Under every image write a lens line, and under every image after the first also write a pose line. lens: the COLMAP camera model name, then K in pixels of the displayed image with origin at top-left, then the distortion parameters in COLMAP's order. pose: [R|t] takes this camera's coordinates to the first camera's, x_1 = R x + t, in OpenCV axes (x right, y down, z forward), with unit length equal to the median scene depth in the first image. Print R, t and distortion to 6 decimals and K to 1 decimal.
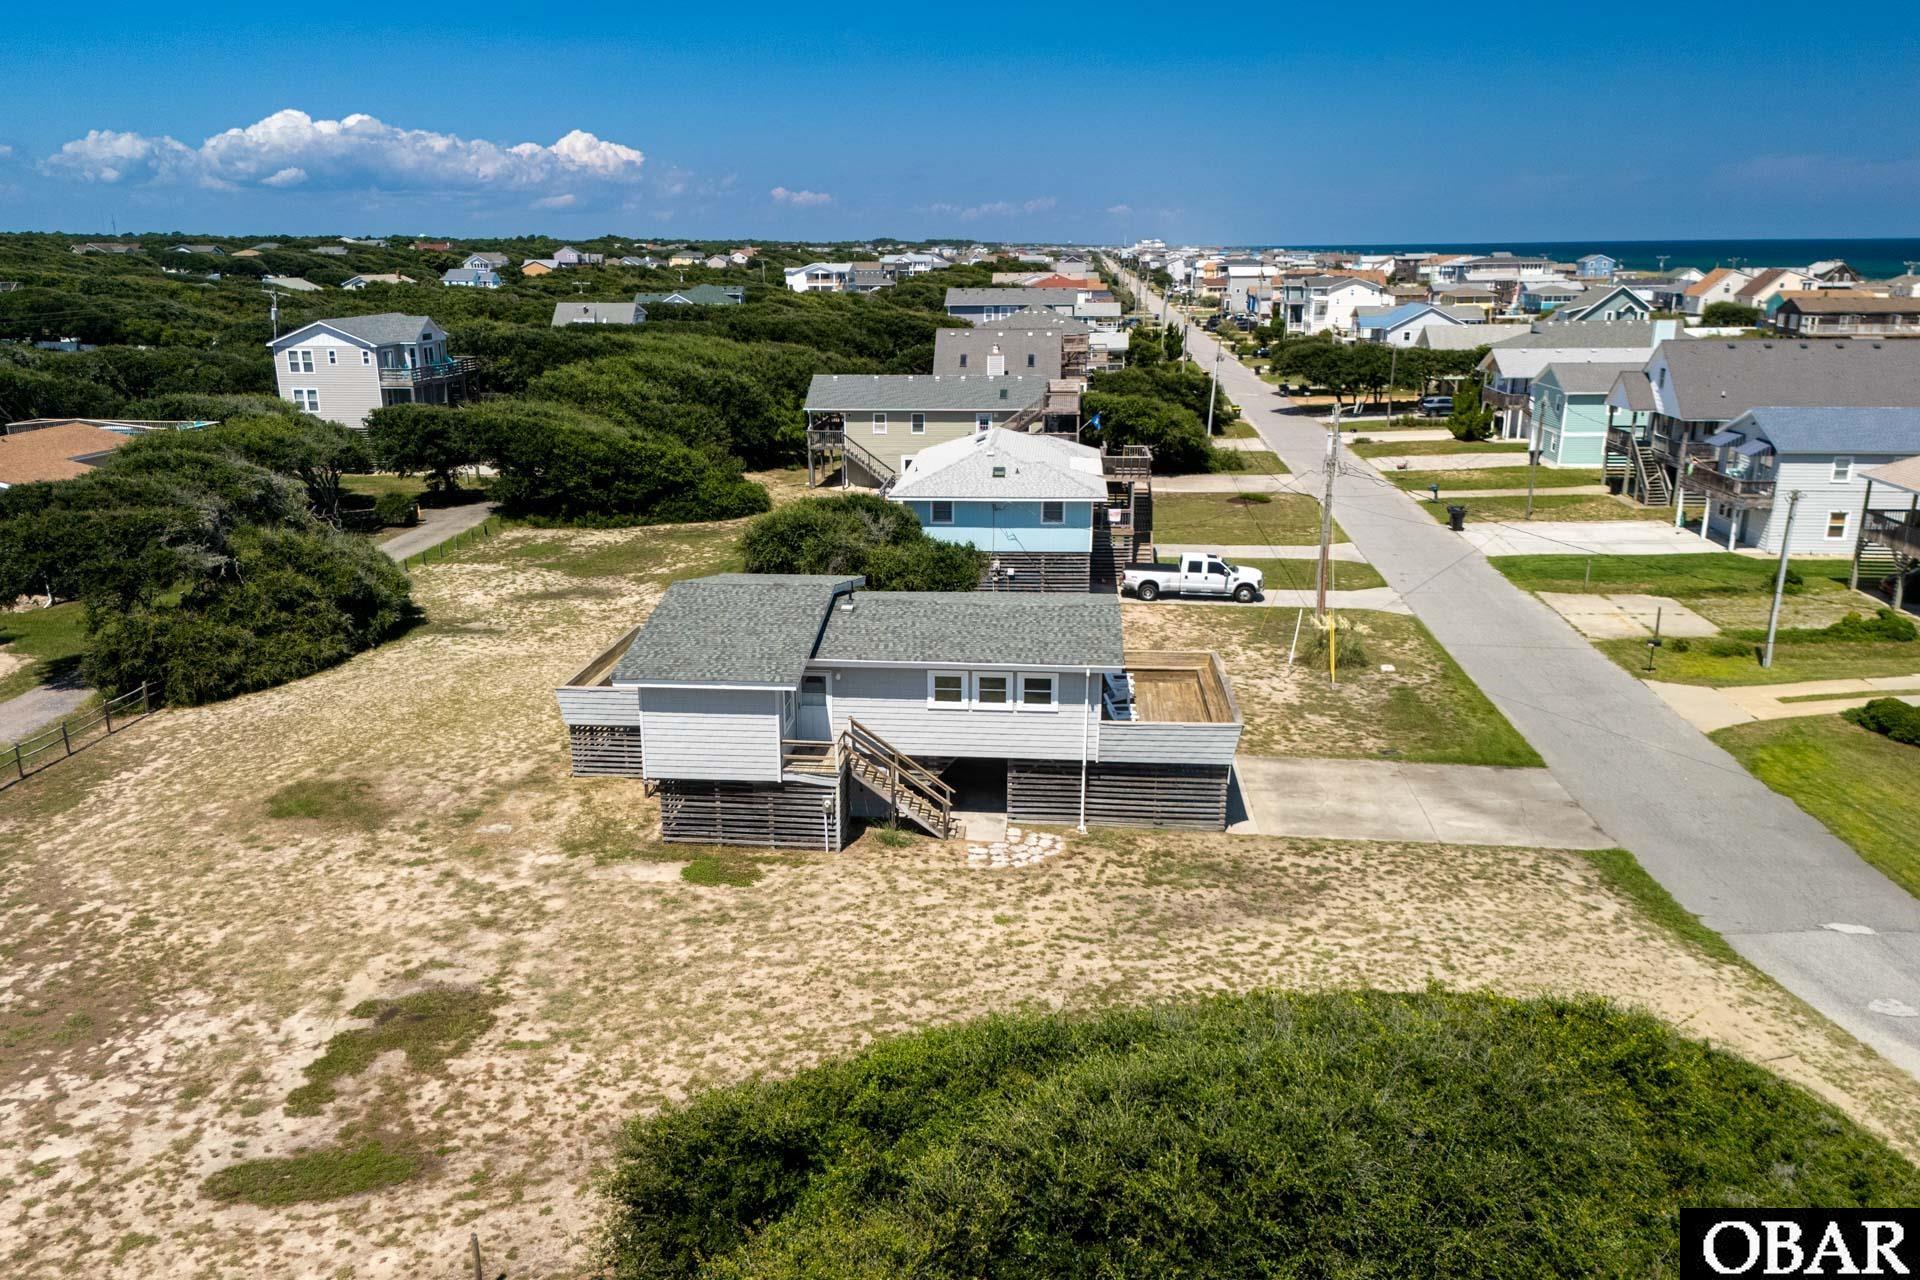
lens RADIAL K [[1466.7, 0, 931.2], [0, 1466.7, 717.9], [0, 0, 1]] dist [0.080912, -0.083187]
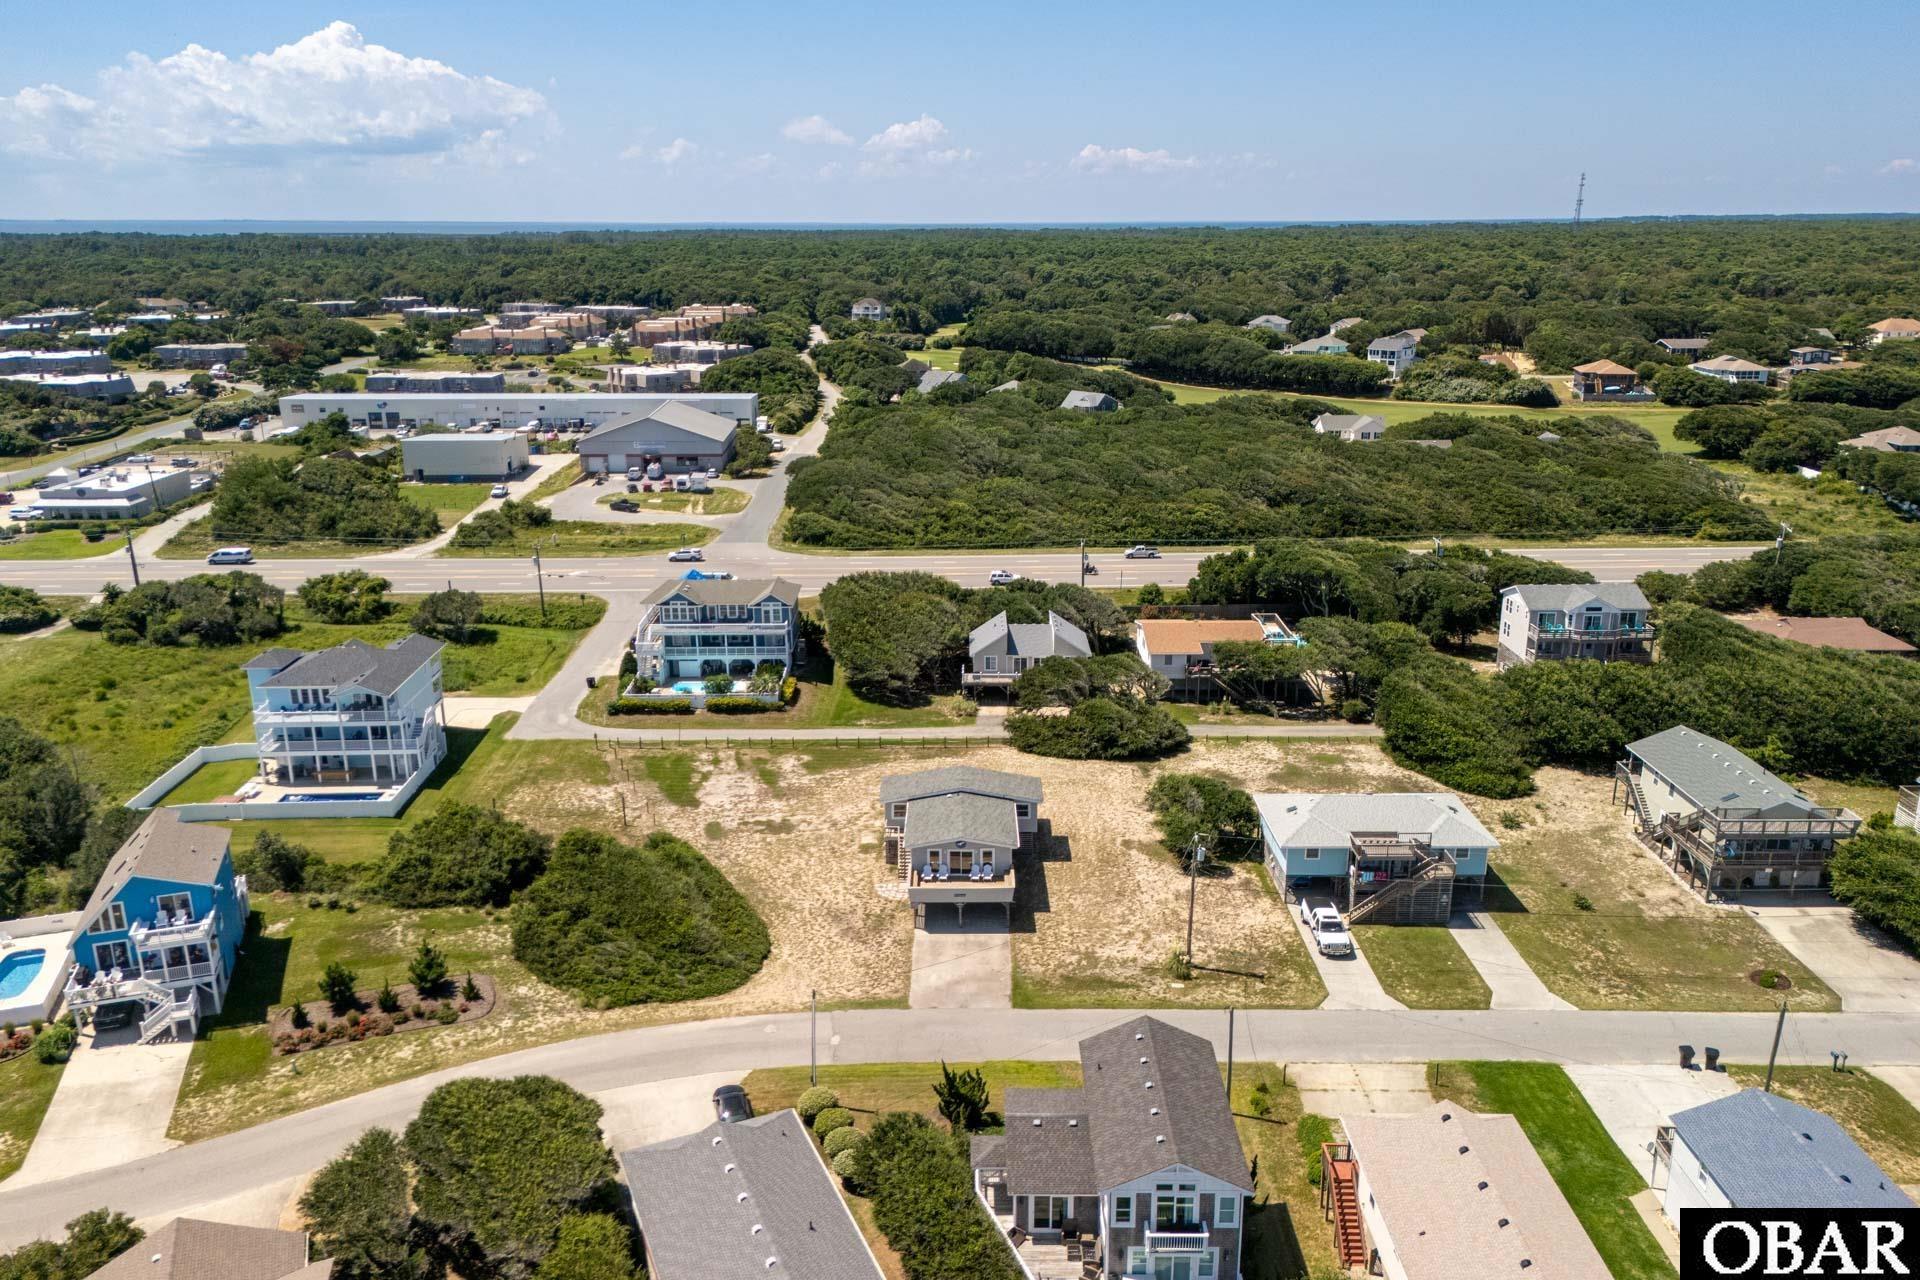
lens RADIAL K [[1413.9, 0, 960.0], [0, 1413.9, 640.0], [0, 0, 1]] dist [0.076813, -0.078513]
pose [[0.097054, 0.287700, -0.952790, 2.011722], [-0.299629, 0.921344, 0.247683, -0.850707], [0.949106, 0.261445, 0.175623, 0.419802]]
